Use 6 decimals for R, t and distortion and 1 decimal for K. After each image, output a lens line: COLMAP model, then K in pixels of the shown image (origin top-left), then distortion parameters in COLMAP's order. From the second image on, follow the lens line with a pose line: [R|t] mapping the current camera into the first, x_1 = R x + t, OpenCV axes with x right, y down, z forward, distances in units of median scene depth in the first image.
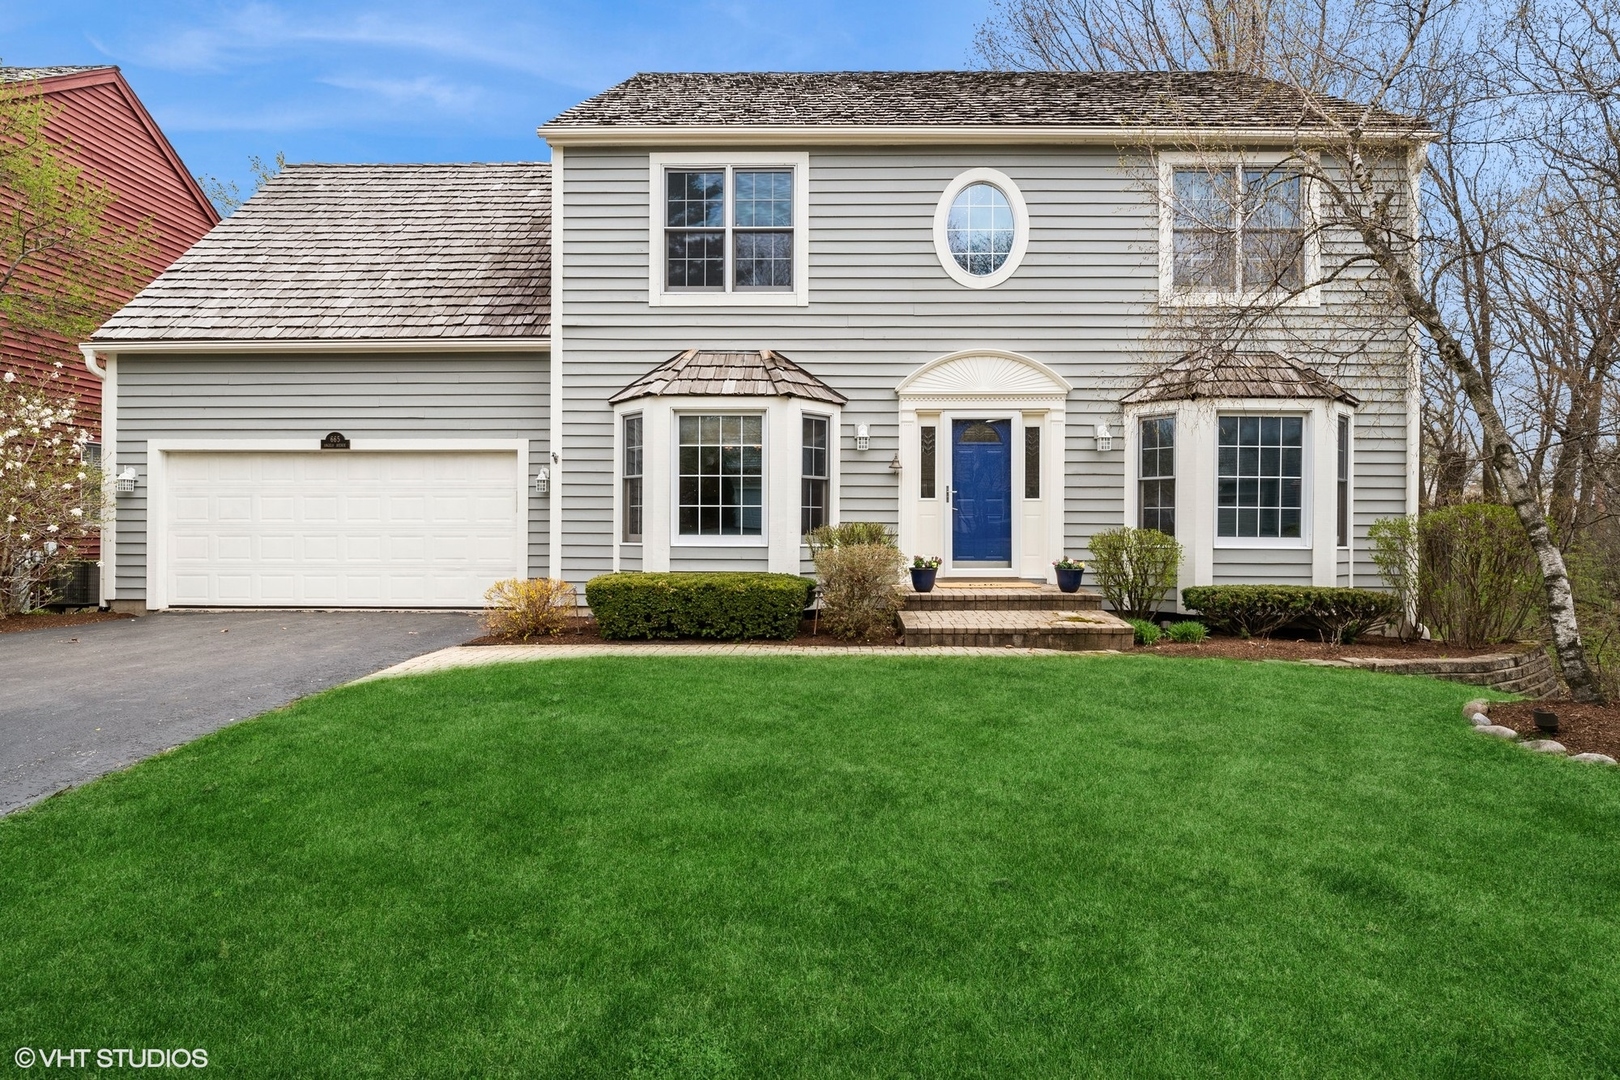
lens RADIAL K [[851.7, 0, 811.5], [0, 851.7, 522.1], [0, 0, 1]] dist [-0.010524, 0.000015]
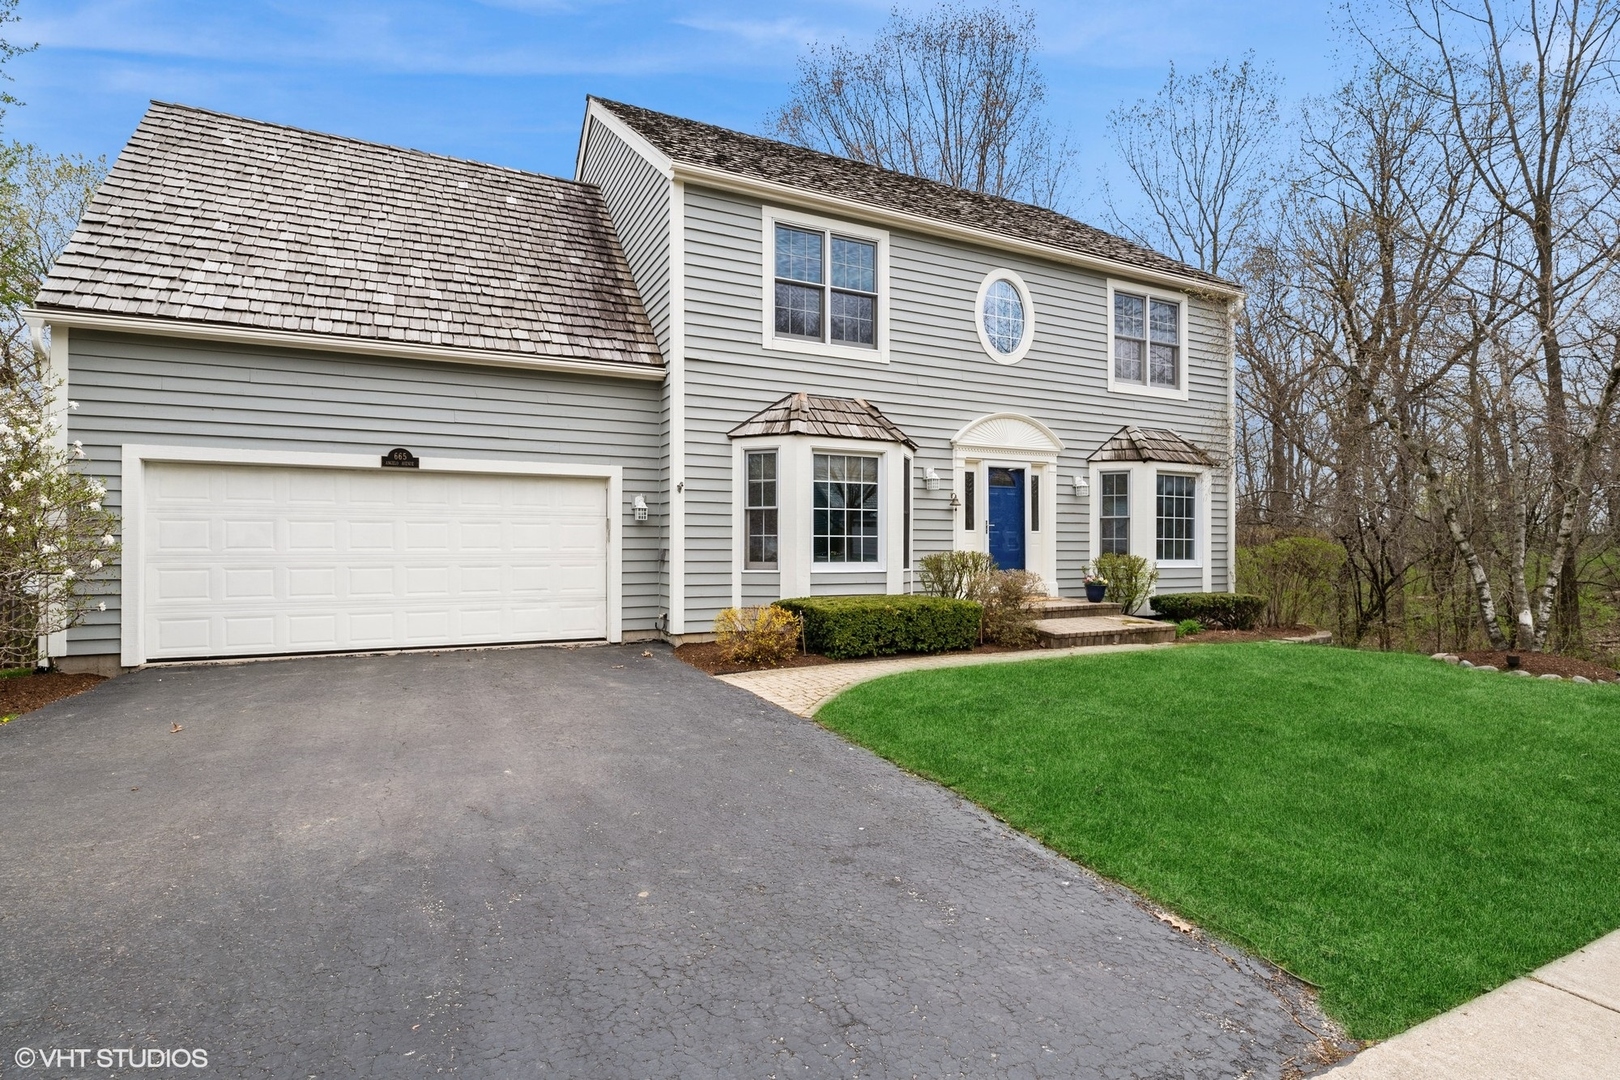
lens RADIAL K [[801.3, 0, 810.0], [0, 801.3, 540.0], [0, 0, 1]] dist [-0.005375, -0.007970]
pose [[0.886182, 0.002023, 0.463332, -0.608611], [-0.000908, 0.999996, -0.002630, -0.010577], [-0.463336, 0.001910, 0.886181, 0.081609]]
